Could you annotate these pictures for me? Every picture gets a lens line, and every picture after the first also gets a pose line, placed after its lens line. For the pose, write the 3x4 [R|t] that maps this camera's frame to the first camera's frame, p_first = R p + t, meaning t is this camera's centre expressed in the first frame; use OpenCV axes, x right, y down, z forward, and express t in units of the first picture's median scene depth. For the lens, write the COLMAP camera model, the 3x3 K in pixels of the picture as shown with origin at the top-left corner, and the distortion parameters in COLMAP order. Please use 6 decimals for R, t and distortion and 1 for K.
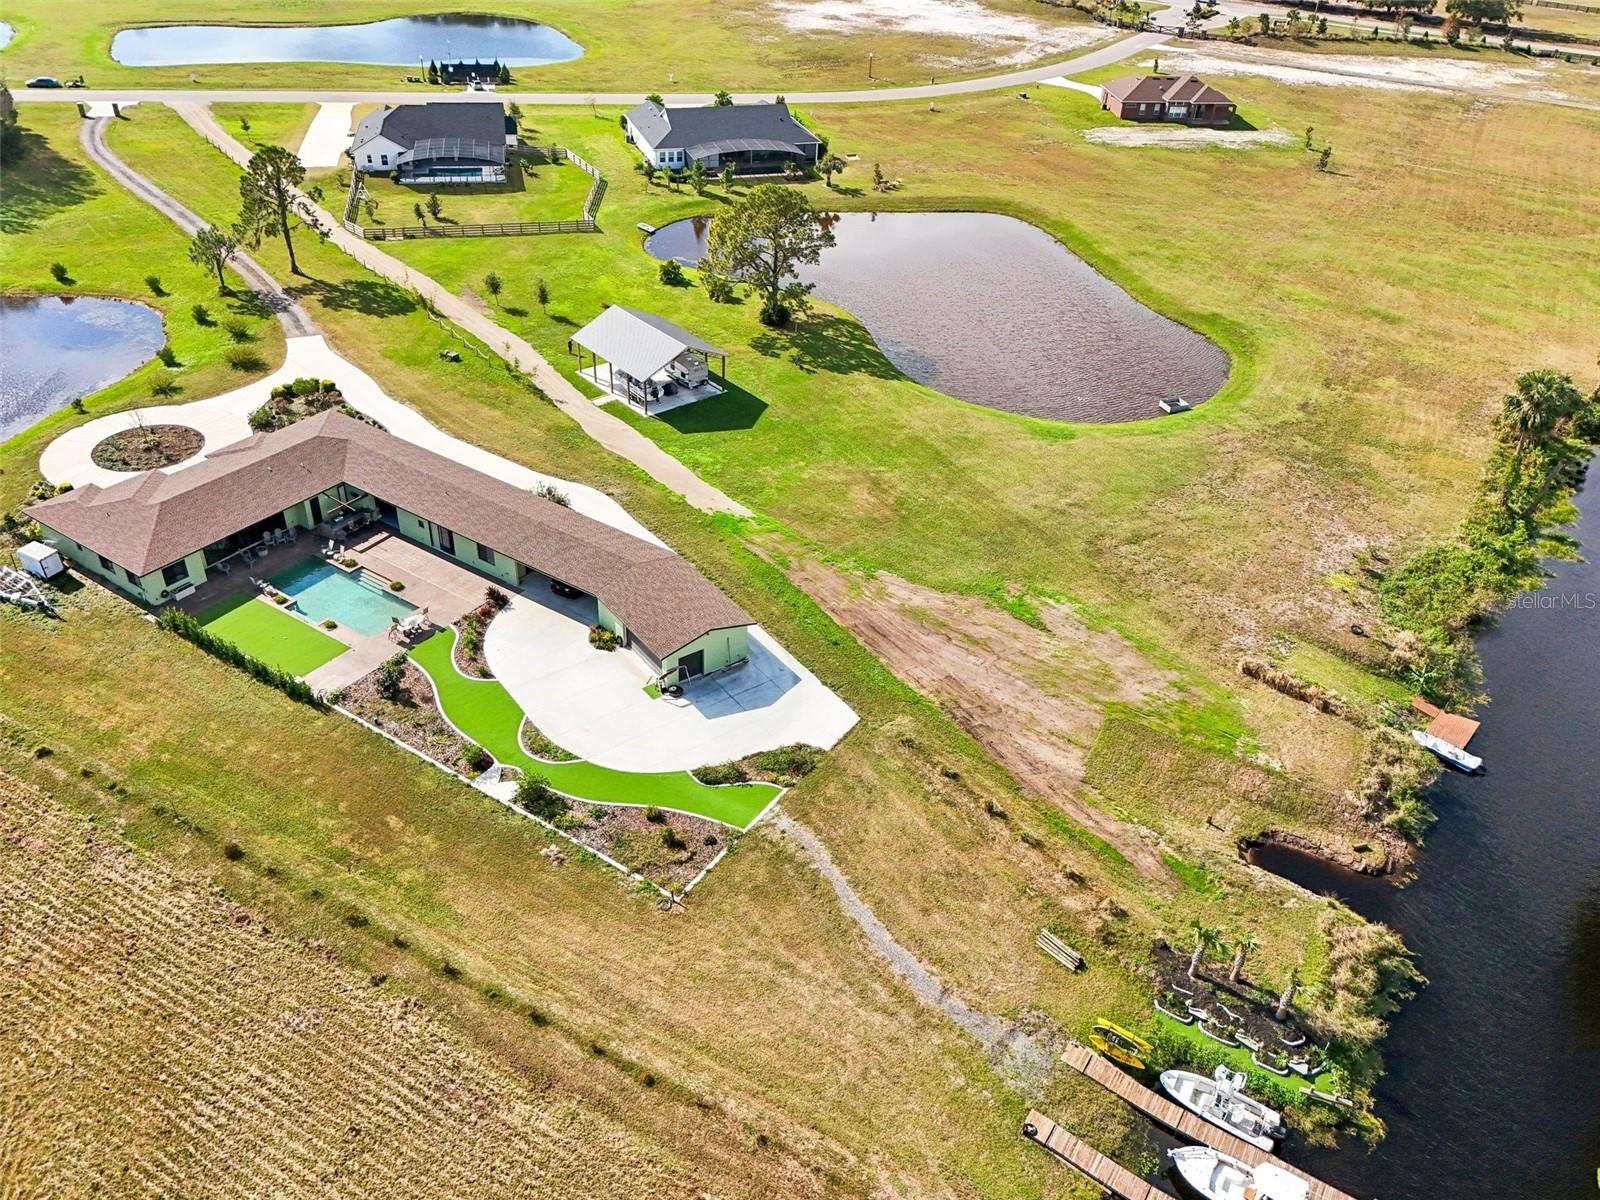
lens RADIAL K [[1147.9, 0, 834.1], [0, 1147.9, 599.8], [0, 0, 1]] dist [0.059271, -0.044963]
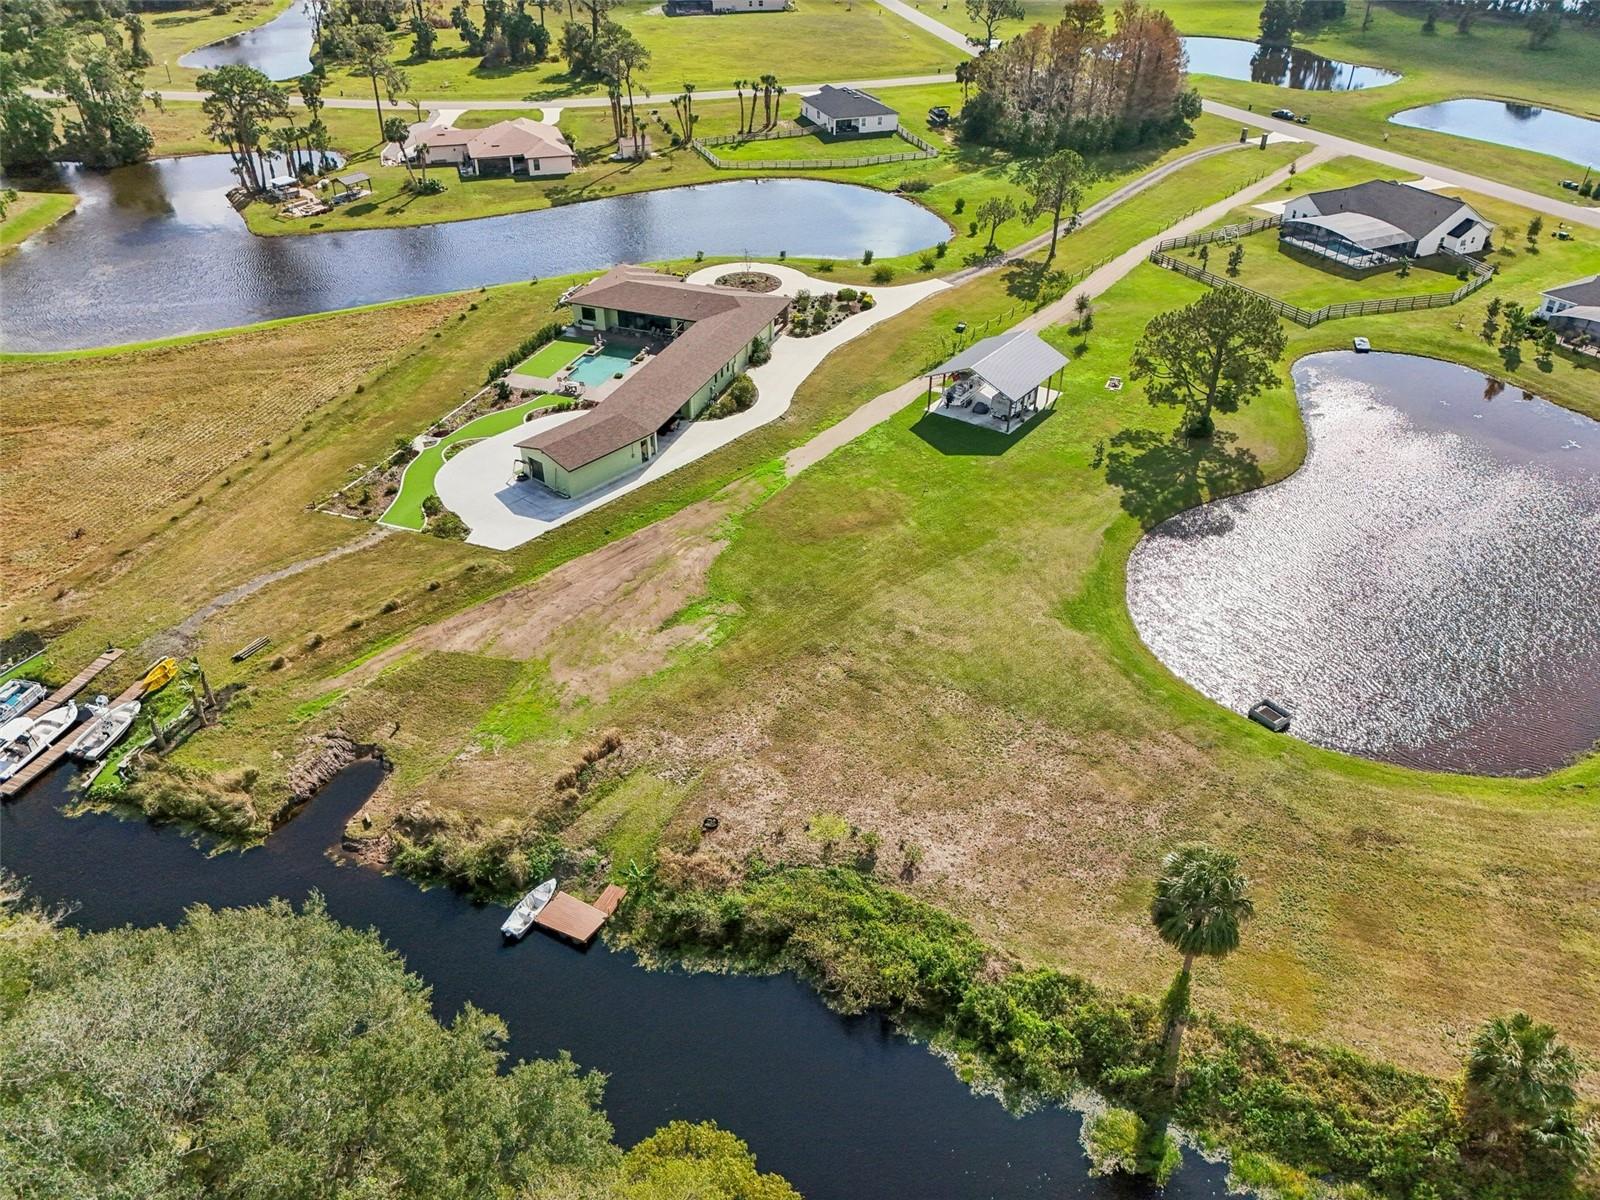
lens RADIAL K [[1147.9, 0, 834.1], [0, 1147.9, 599.8], [0, 0, 1]] dist [0.059271, -0.044963]
pose [[0.277772, 0.519502, -0.808060, 1.021966], [-0.568043, 0.767172, 0.297949, -0.381248], [0.774706, 0.376251, 0.508198, 0.561411]]
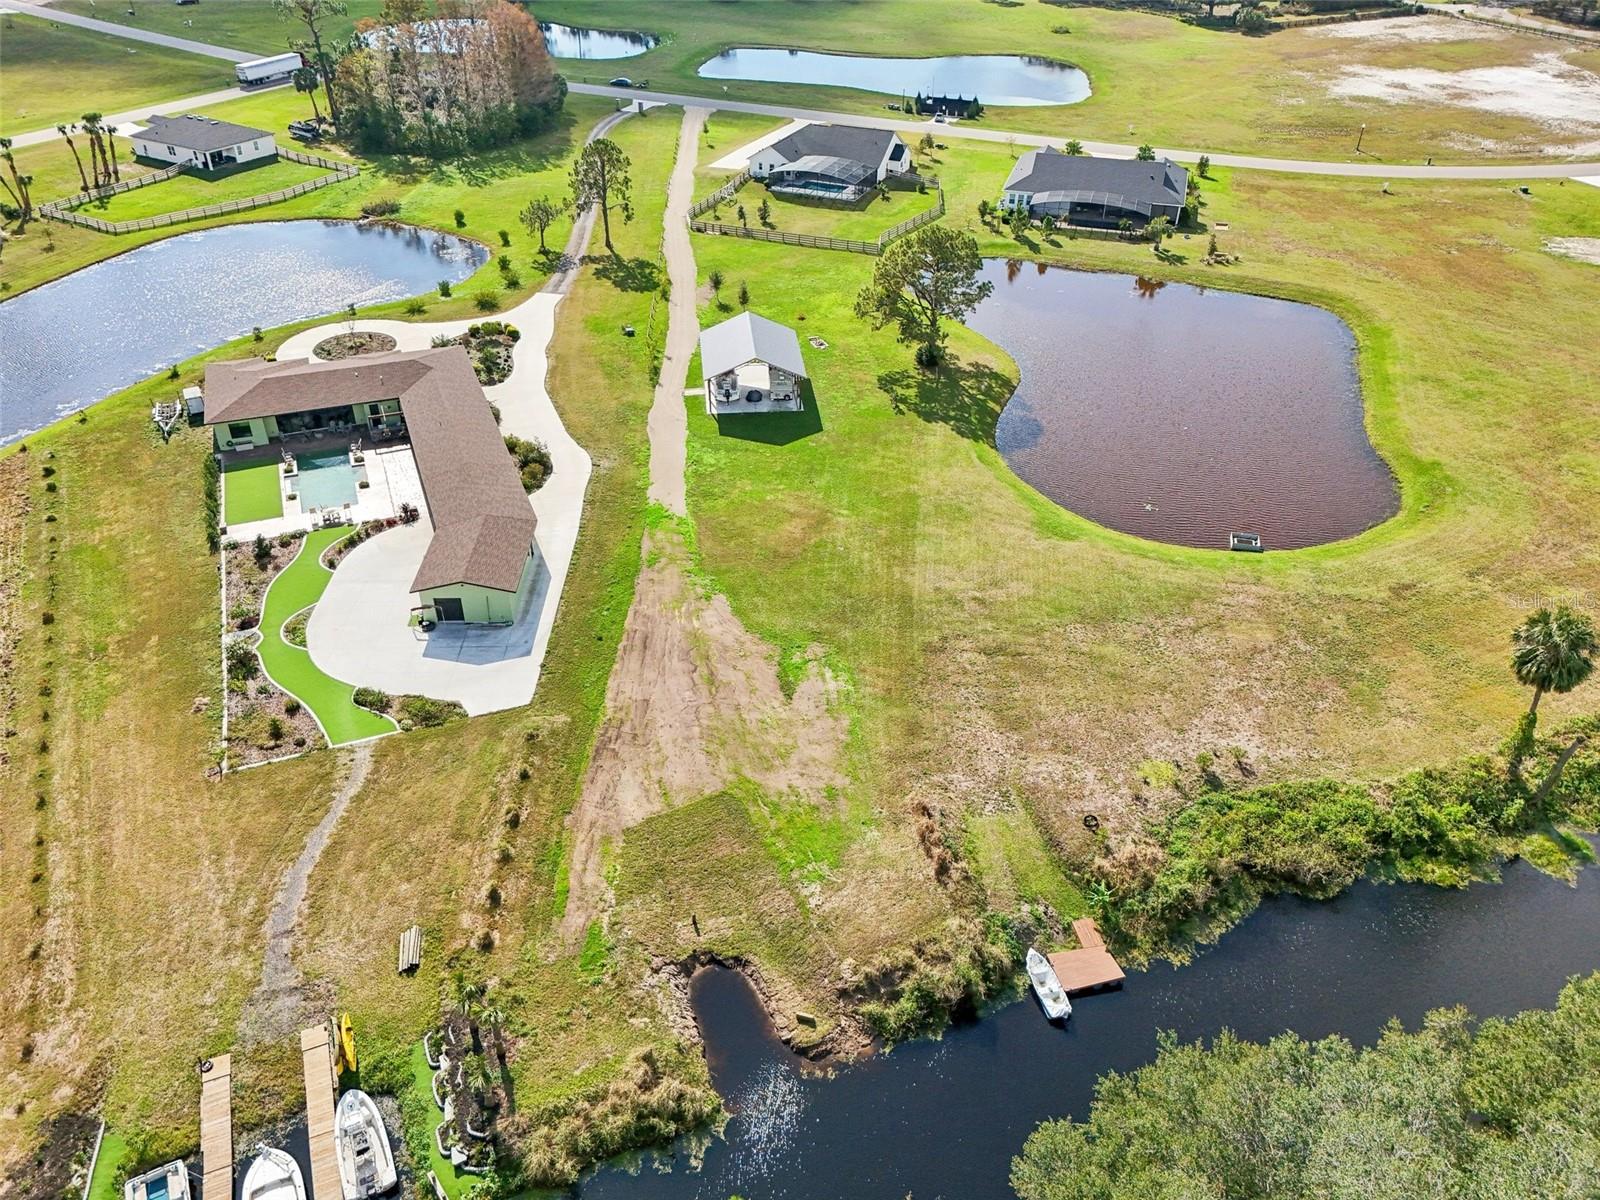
lens RADIAL K [[1147.9, 0, 834.1], [0, 1147.9, 599.8], [0, 0, 1]] dist [0.059271, -0.044963]
pose [[0.836911, 0.292871, -0.462391, 0.606345], [-0.309261, 0.950050, 0.041996, -0.097306], [0.451594, 0.107852, 0.885681, 0.168045]]
